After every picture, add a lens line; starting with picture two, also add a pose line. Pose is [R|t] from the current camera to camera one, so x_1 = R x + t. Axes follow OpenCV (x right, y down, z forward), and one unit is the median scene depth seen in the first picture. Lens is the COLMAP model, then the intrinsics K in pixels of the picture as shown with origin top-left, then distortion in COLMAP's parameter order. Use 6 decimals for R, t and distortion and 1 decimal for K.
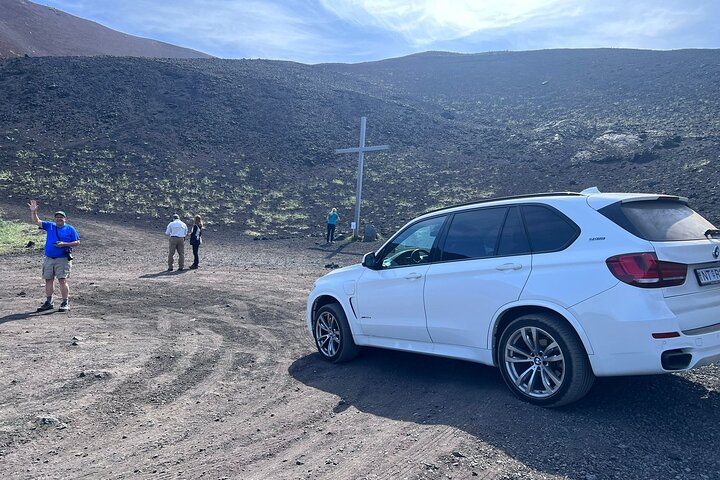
lens RADIAL K [[555.1, 0, 360.0], [0, 555.1, 240.0], [0, 0, 1]] dist [0.063034, -0.071250]
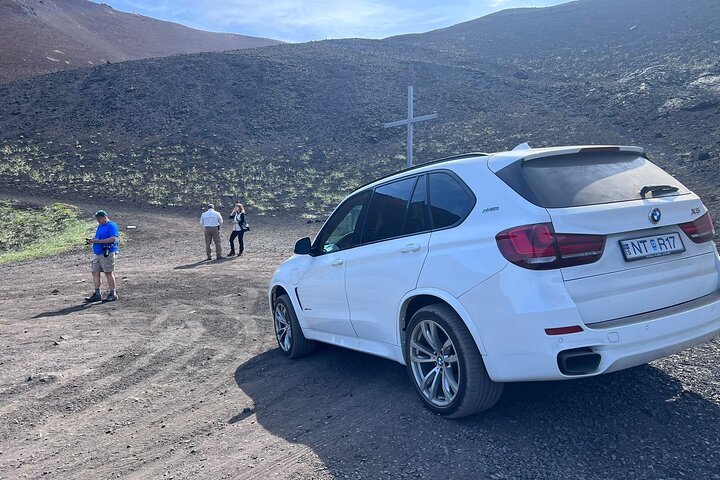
lens RADIAL K [[555.1, 0, 360.0], [0, 555.1, 240.0], [0, 0, 1]] dist [0.063034, -0.071250]
pose [[0.984816, -0.060334, -0.162780, 0.100288], [0.067144, 0.997070, 0.036659, -0.000008], [0.160092, -0.047032, 0.985981, 0.052098]]
